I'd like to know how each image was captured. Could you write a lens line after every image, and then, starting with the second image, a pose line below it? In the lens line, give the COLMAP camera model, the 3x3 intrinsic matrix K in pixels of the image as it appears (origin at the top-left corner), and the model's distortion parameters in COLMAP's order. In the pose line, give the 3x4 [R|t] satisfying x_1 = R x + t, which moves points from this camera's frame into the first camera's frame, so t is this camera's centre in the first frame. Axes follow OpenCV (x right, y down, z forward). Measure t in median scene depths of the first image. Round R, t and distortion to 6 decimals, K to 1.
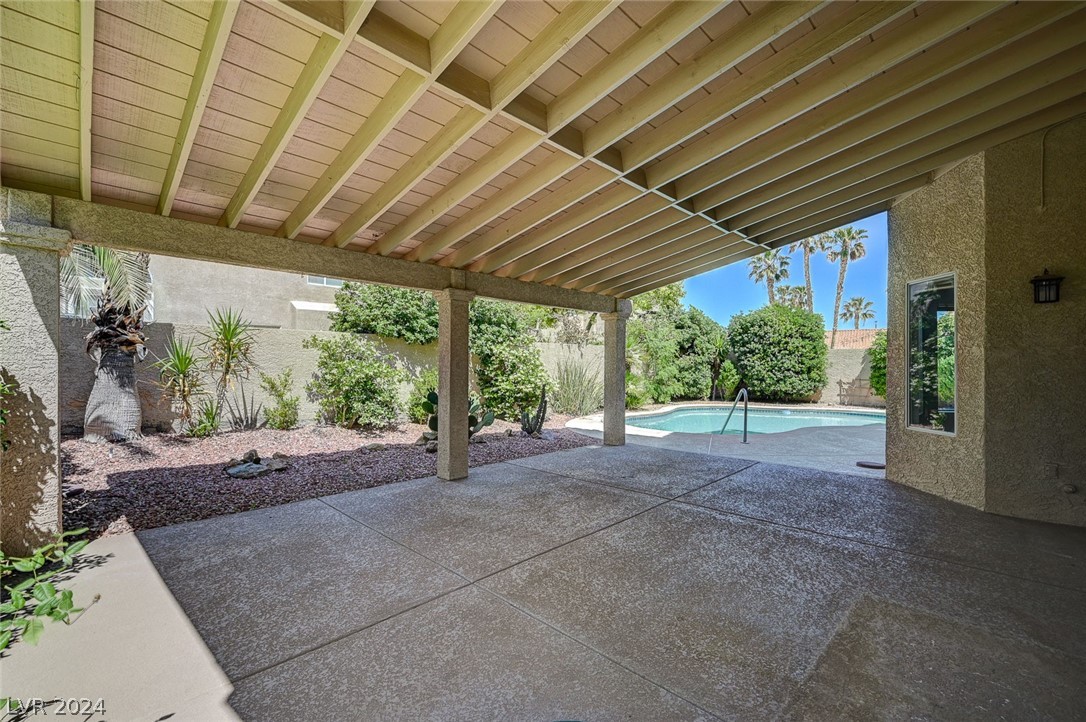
lens RADIAL K [[458.1, 0, 543.0], [0, 458.1, 361.0], [0, 0, 1]] dist [-0.002164, 0.000035]
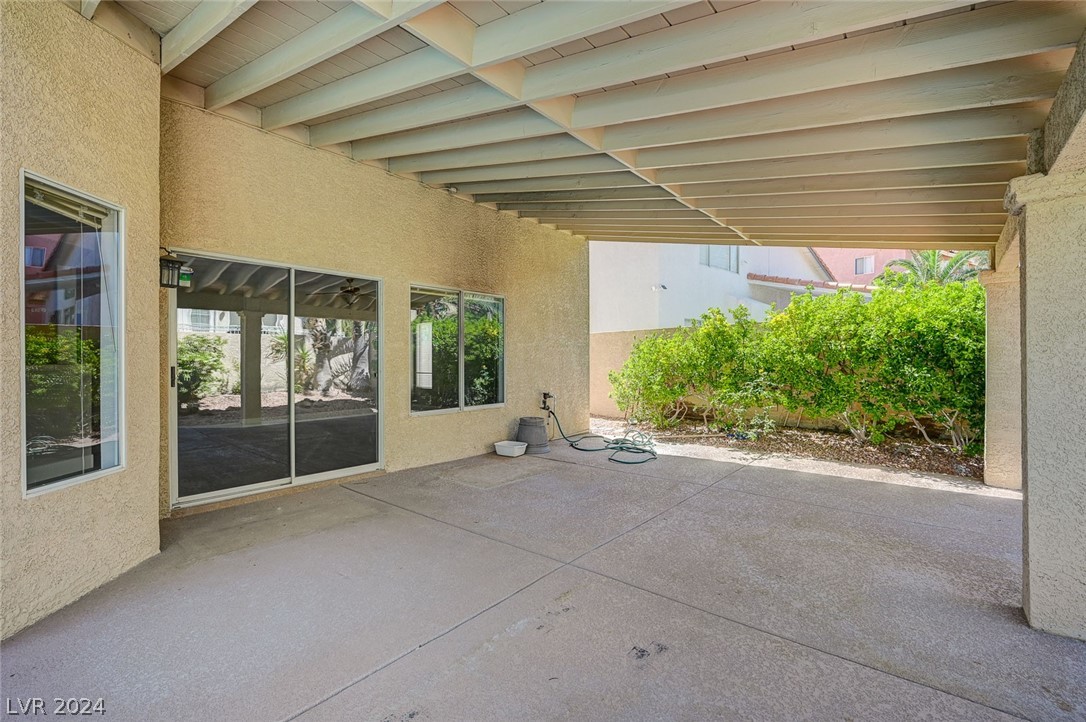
lens RADIAL K [[471.0, 0, 543.0], [0, 471.0, 361.0], [0, 0, 1]] dist [0.000004, 0.000078]
pose [[-0.997311, -0.001045, -0.073275, 0.355377], [-0.000536, 0.999976, -0.006969, 0.019305], [0.073281, -0.006911, -0.997287, 1.626908]]
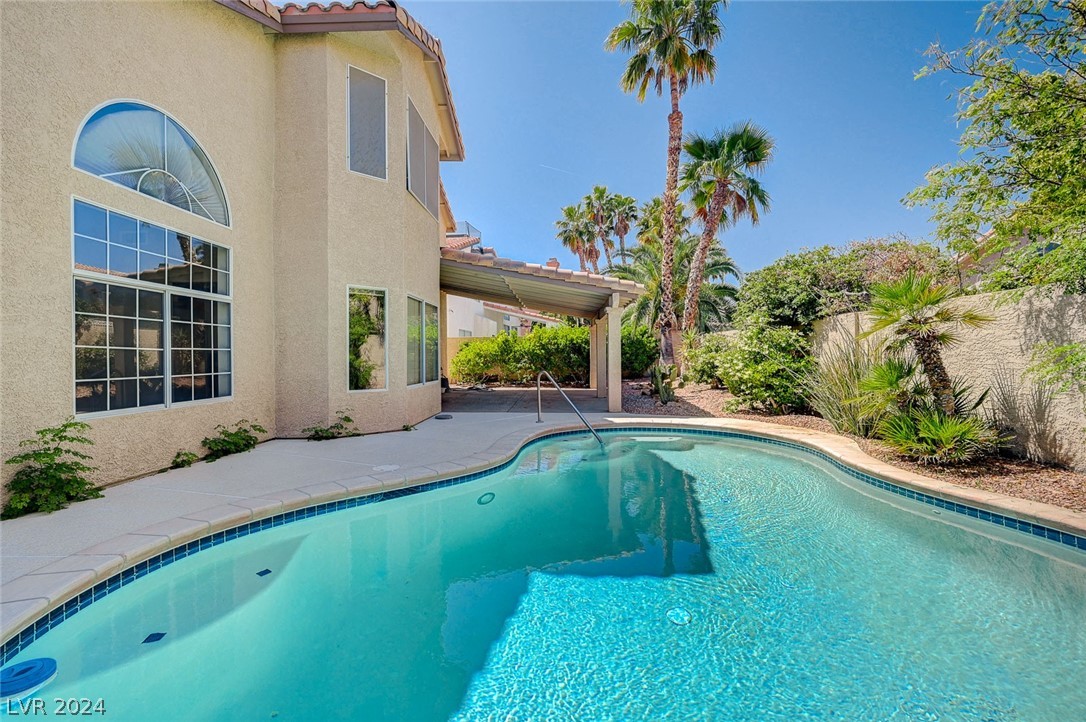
lens RADIAL K [[464.1, 0, 543.0], [0, 464.1, 361.0], [0, 0, 1]] dist [-0.000117, 0.000022]
pose [[-0.751761, 0.004382, -0.659421, 1.895995], [0.002290, 0.999989, 0.004035, 0.061442], [0.659432, 0.001523, -0.751763, 3.076555]]
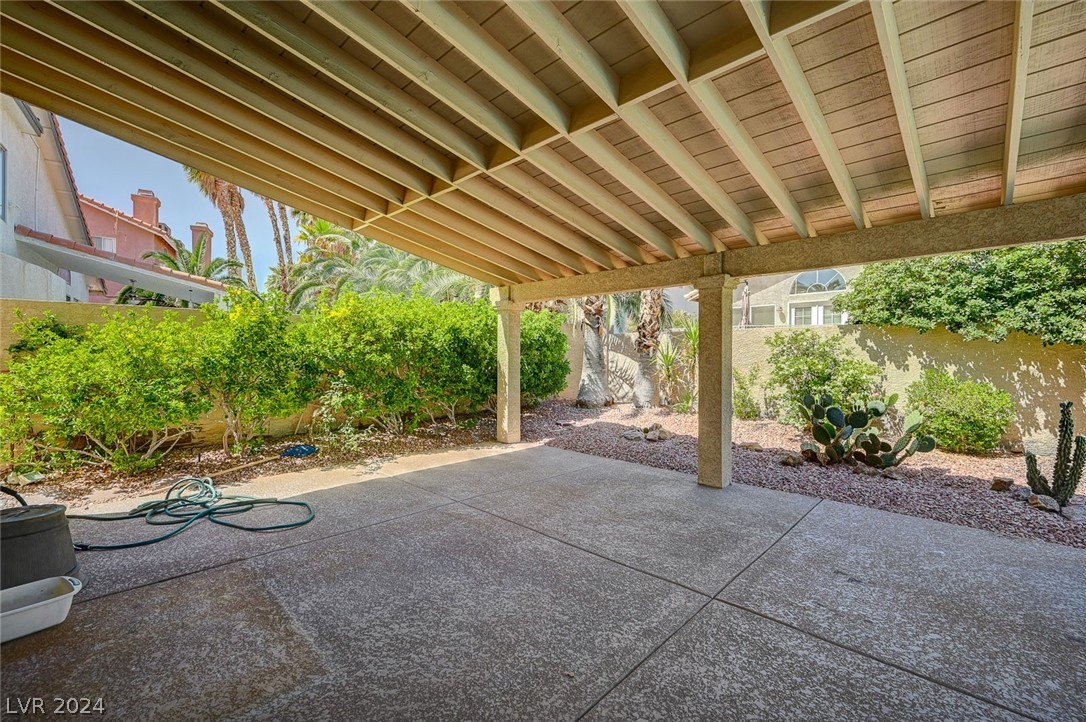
lens RADIAL K [[458.1, 0, 543.0], [0, 458.1, 361.0], [0, 0, 1]] dist [-0.002164, 0.000035]
pose [[0.004096, -0.000328, -0.999992, 0.821044], [0.001920, 0.999998, -0.000320, 0.012229], [0.999990, -0.001918, 0.004097, 0.769665]]
